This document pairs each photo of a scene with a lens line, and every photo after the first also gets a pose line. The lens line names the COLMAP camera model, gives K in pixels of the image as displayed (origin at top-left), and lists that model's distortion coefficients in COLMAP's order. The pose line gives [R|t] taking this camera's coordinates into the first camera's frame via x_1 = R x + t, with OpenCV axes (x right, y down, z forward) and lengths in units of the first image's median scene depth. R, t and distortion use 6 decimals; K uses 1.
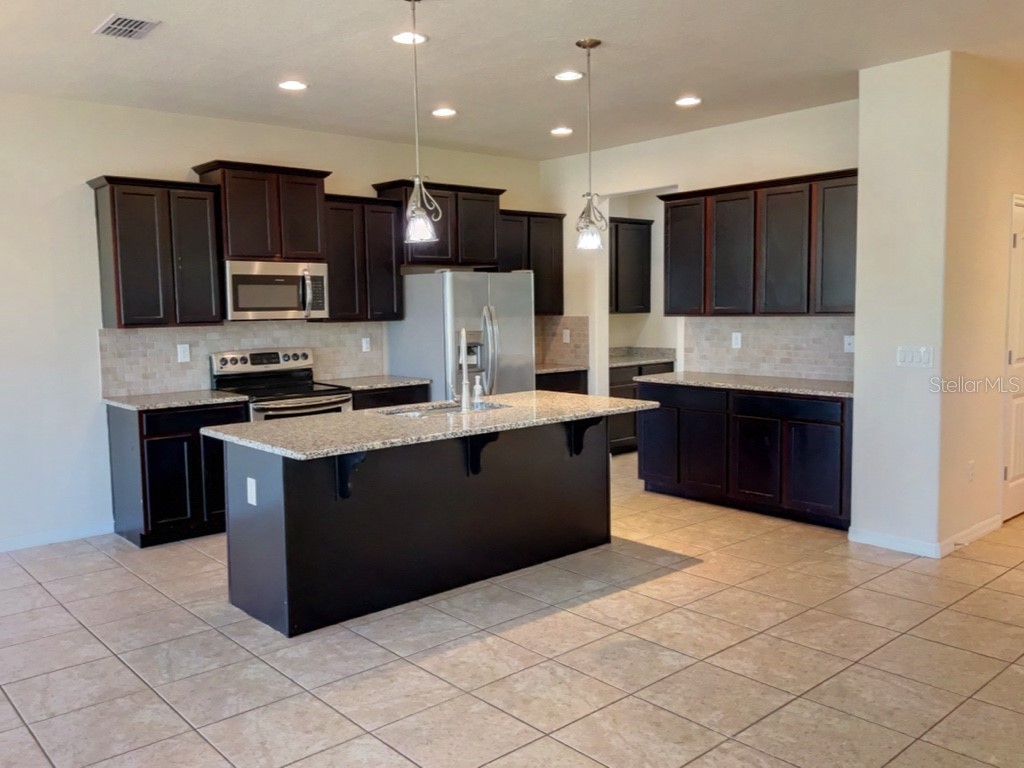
lens RADIAL K [[846.2, 0, 512.0], [0, 846.2, 384.0], [0, 0, 1]] dist [0.106945, -0.212533]
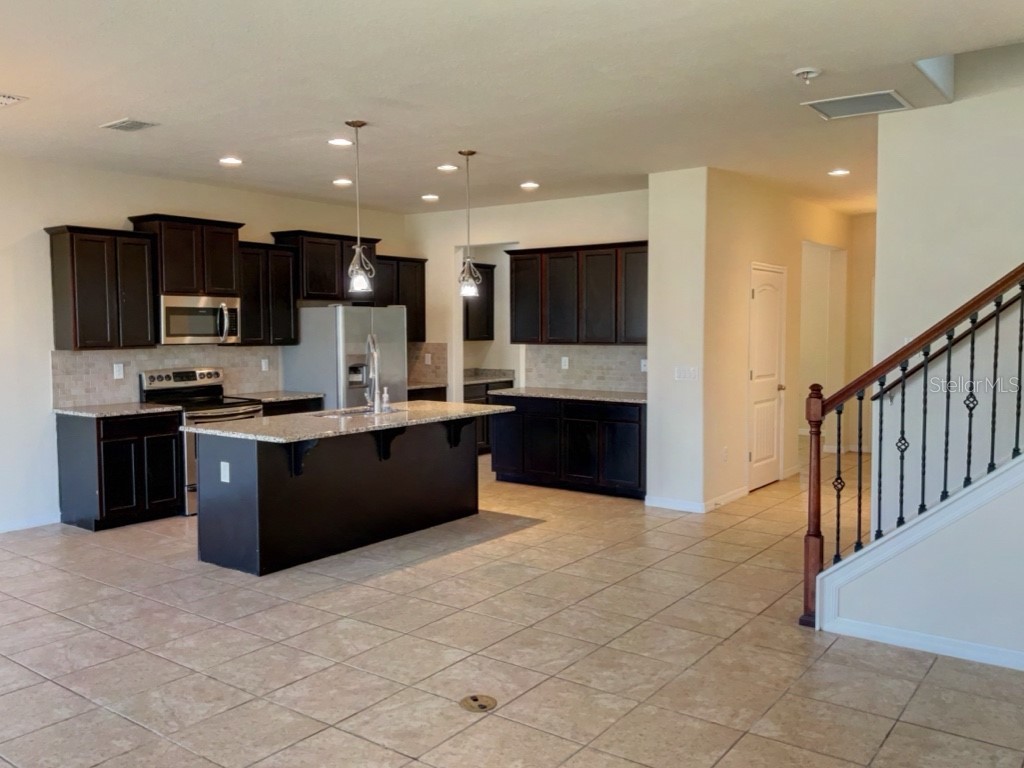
lens RADIAL K [[846.2, 0, 512.0], [0, 846.2, 384.0], [0, 0, 1]] dist [0.106945, -0.212533]
pose [[0.977600, -0.001619, 0.210466, -0.109327], [0.007803, 0.999562, -0.028556, 0.021795], [-0.210328, 0.029559, 0.977184, -0.310102]]
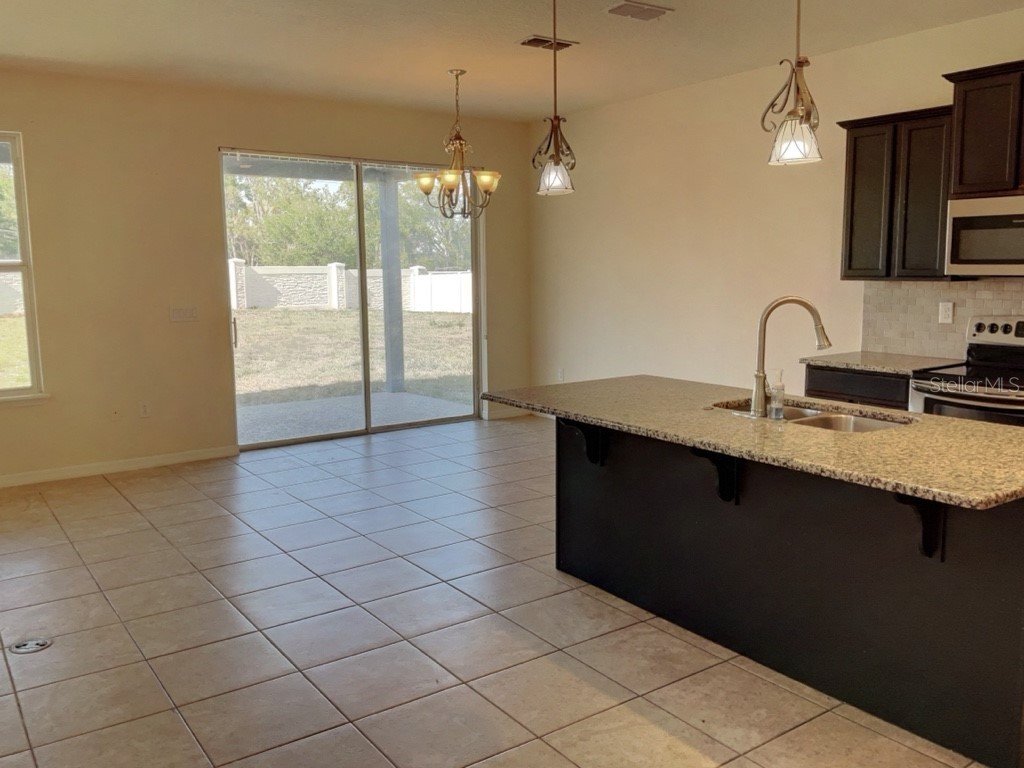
lens RADIAL K [[846.2, 0, 512.0], [0, 846.2, 384.0], [0, 0, 1]] dist [0.106945, -0.212533]
pose [[-0.108666, 0.154522, -0.981995, 0.554899], [-0.081985, 0.983086, 0.163766, -0.077655], [0.990692, 0.098305, -0.094160, 0.730183]]
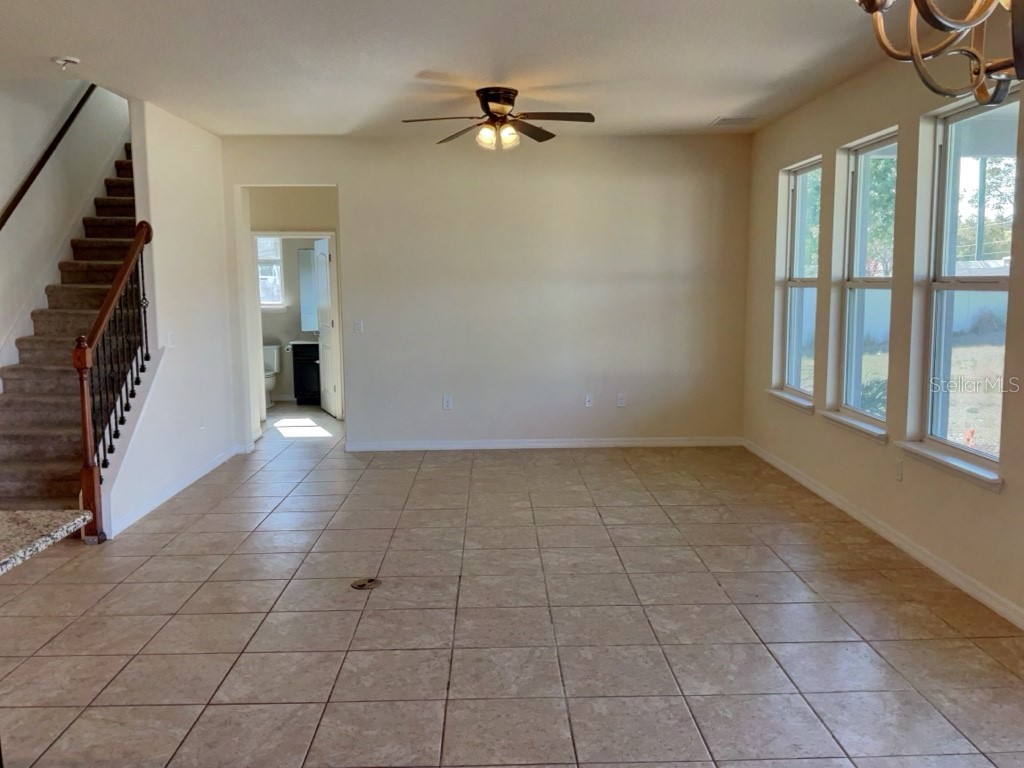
lens RADIAL K [[846.2, 0, 512.0], [0, 846.2, 384.0], [0, 0, 1]] dist [0.106945, -0.212533]
pose [[-0.764167, -0.052112, 0.642910, -0.617366], [0.084300, 0.980113, 0.179644, -0.076115], [-0.639486, 0.191475, -0.744577, 0.817720]]
